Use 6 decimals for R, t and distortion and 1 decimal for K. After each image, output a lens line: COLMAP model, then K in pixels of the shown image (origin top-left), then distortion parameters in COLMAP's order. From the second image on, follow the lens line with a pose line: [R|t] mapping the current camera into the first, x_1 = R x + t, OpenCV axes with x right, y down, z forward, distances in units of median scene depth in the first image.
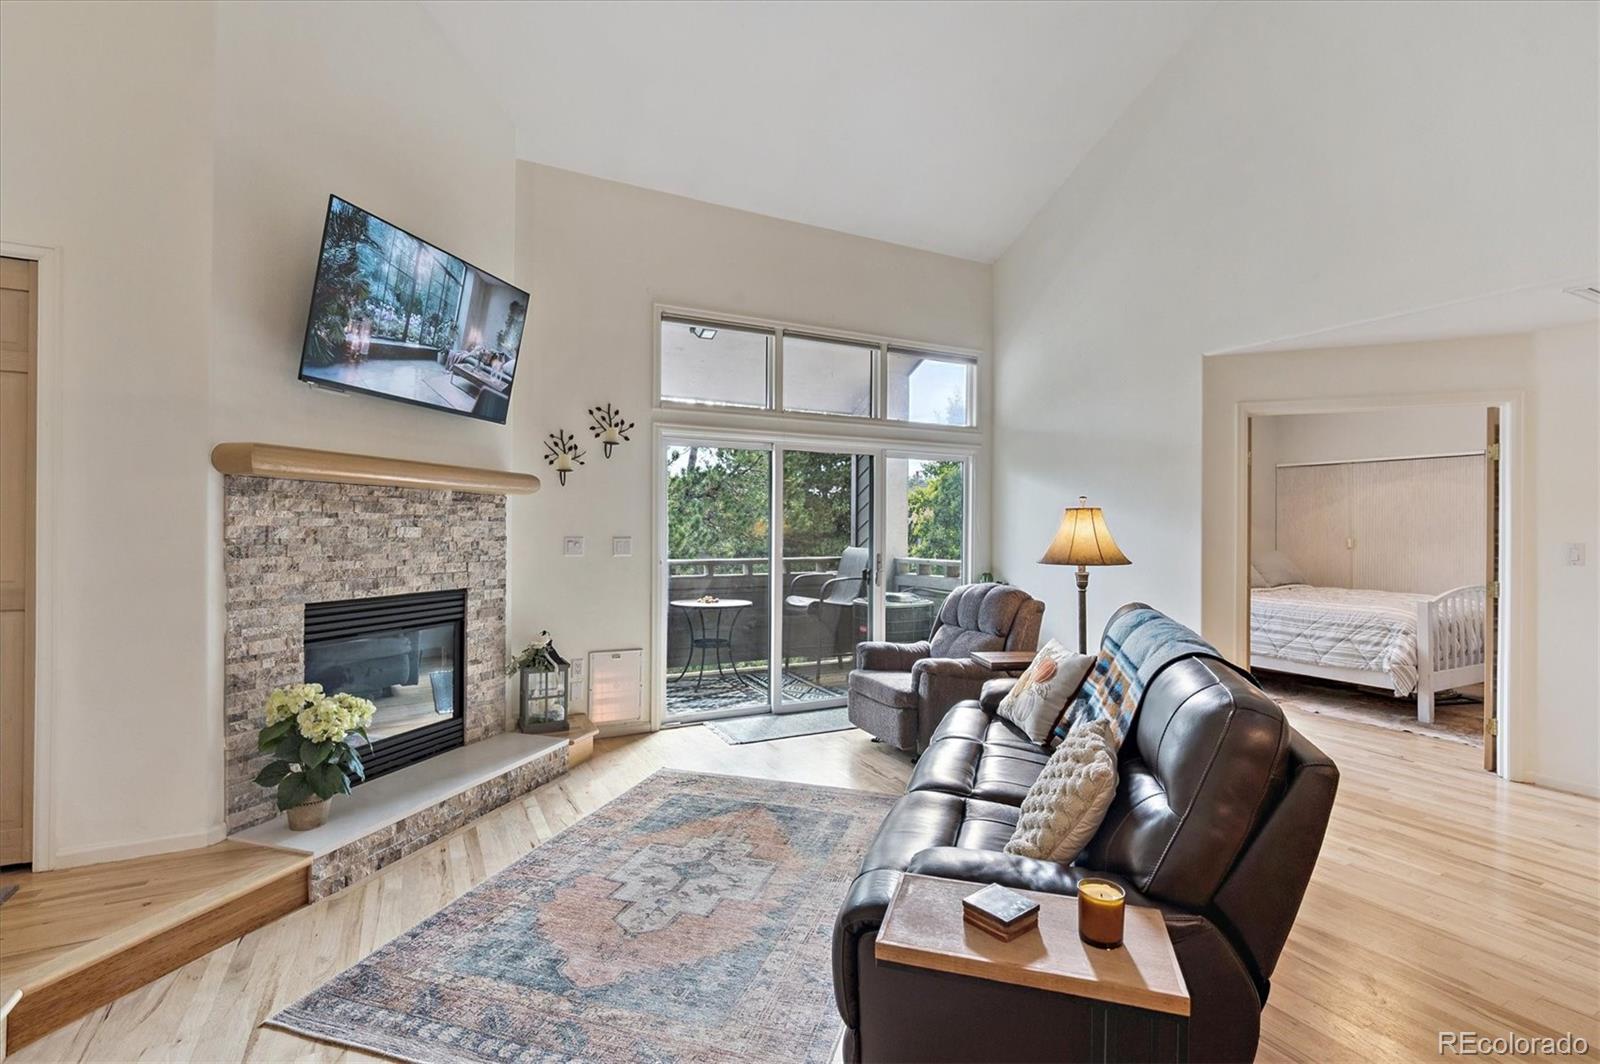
lens RADIAL K [[759.3, 0, 797.7], [0, 759.3, 527.3], [0, 0, 1]] dist [-0.001194, -0.000039]
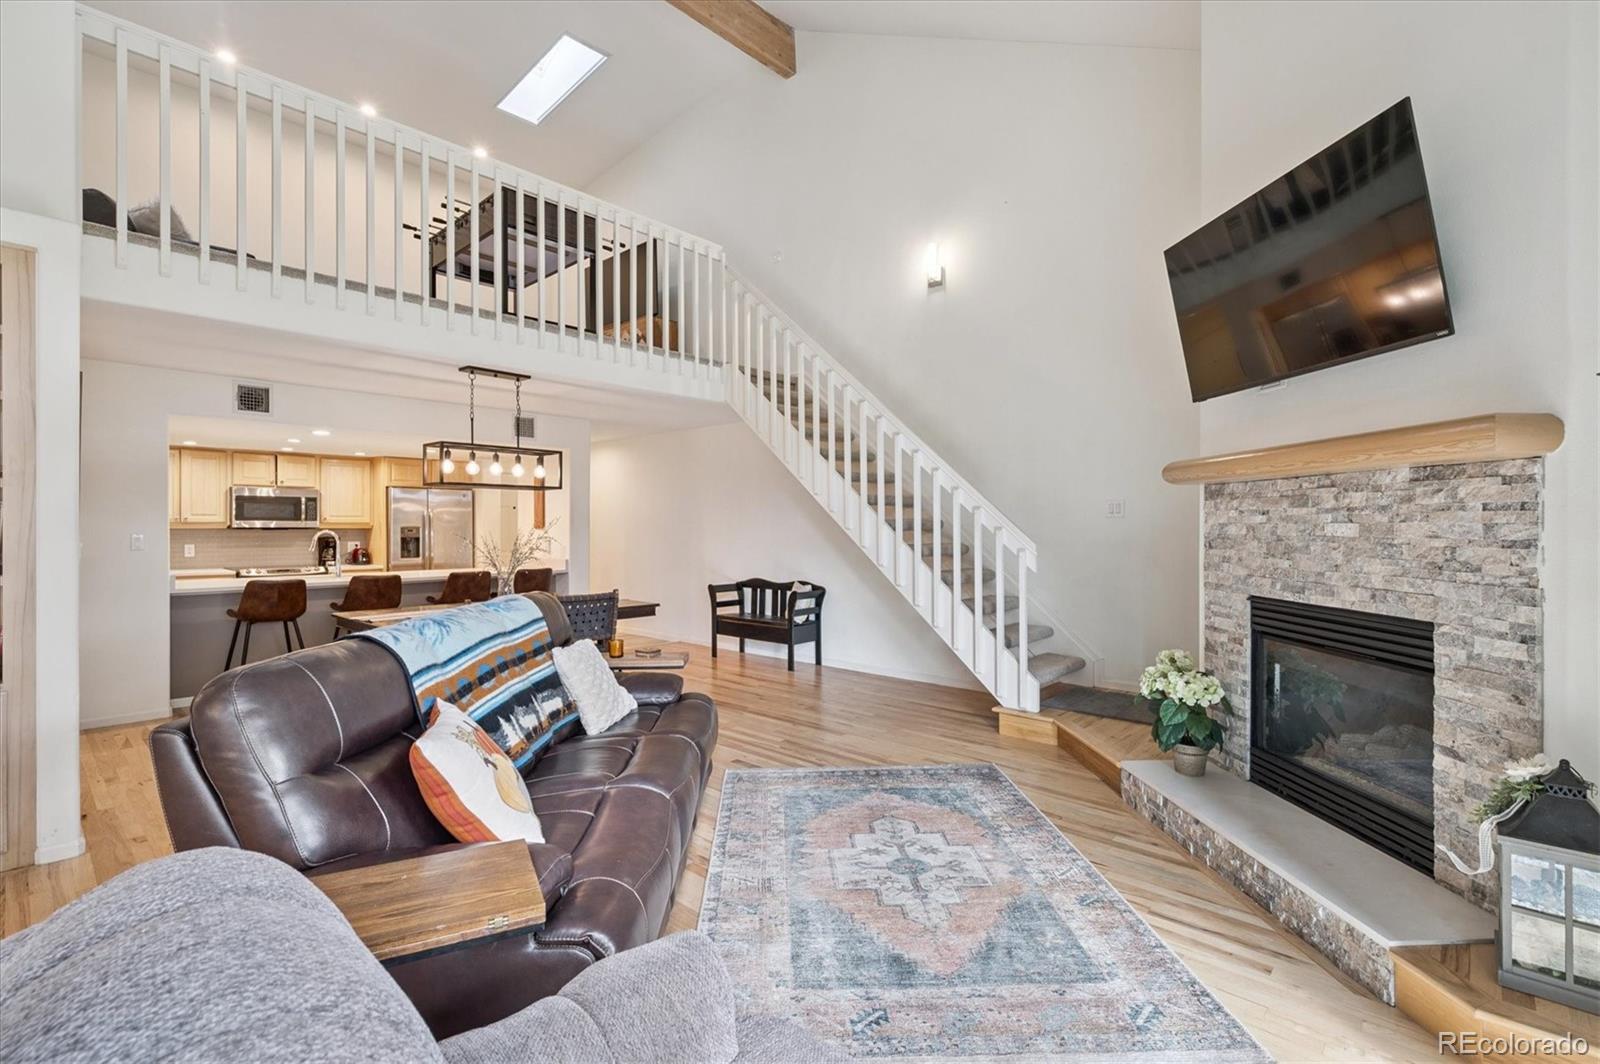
lens RADIAL K [[707.3, 0, 792.2], [0, 707.3, 529.3], [0, 0, 1]] dist [0.000586, 0.000013]
pose [[-0.944352, 0.004184, -0.328911, 0.263896], [0.004062, 0.999991, 0.001058, 0.002835], [0.328912, -0.000337, -0.944360, 1.523841]]
